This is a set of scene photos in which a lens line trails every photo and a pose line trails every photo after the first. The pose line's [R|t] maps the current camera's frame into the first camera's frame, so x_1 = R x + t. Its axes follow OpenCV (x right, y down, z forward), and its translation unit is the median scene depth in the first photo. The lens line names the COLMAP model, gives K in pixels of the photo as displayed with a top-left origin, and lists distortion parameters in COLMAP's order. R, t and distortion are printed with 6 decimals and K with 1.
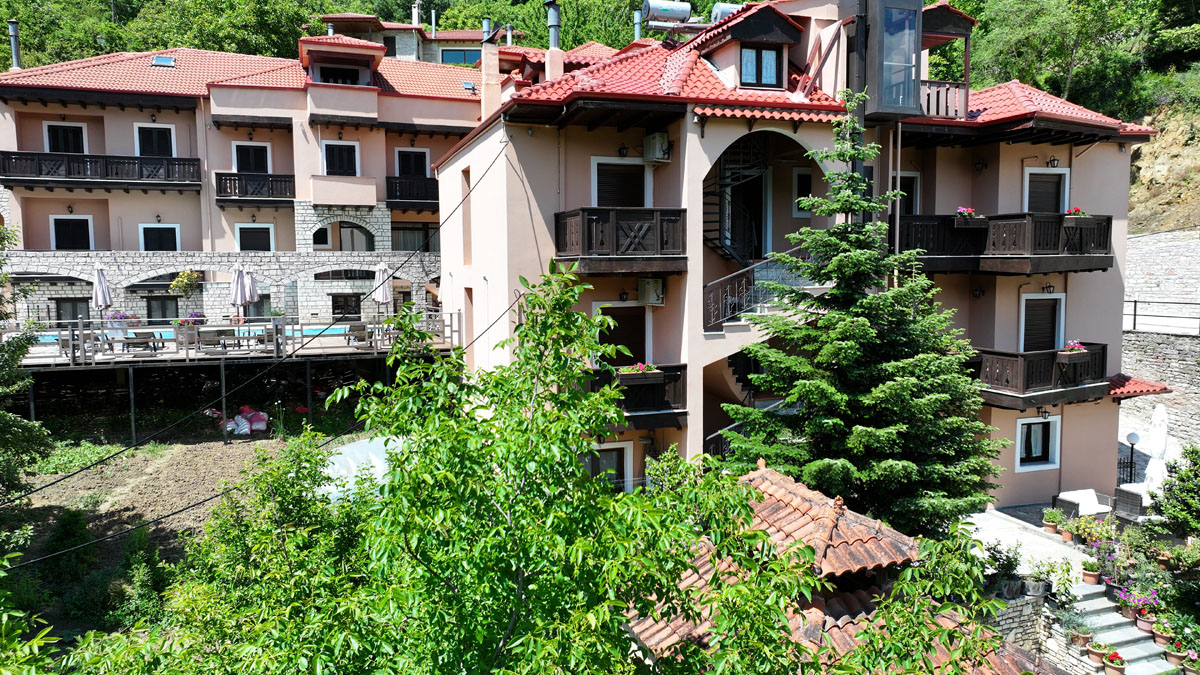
lens RADIAL K [[844.9, 0, 600.3], [0, 844.9, 341.3], [0, 0, 1]] dist [-0.000435, 0.014168]
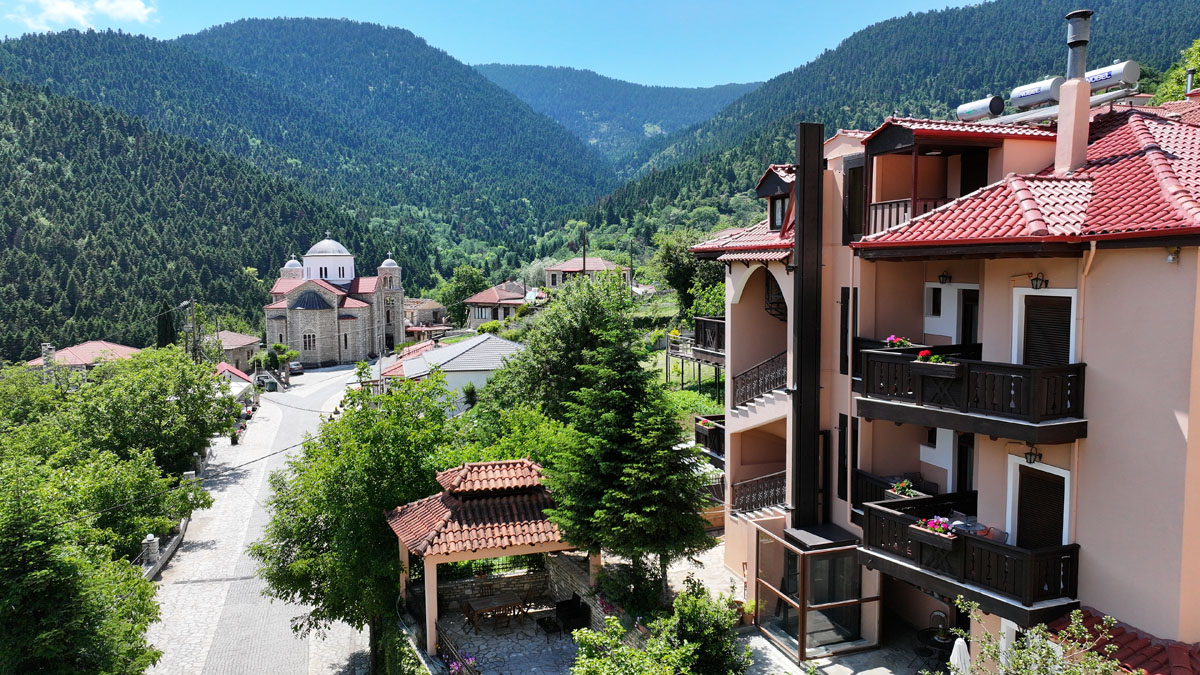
lens RADIAL K [[844.9, 0, 600.3], [0, 844.9, 341.3], [0, 0, 1]] dist [-0.000435, 0.014168]
pose [[-0.050976, 0.098989, -0.993782, 0.812265], [-0.070796, 0.992214, 0.102464, -0.134531], [0.996187, 0.075579, -0.043572, 0.438818]]
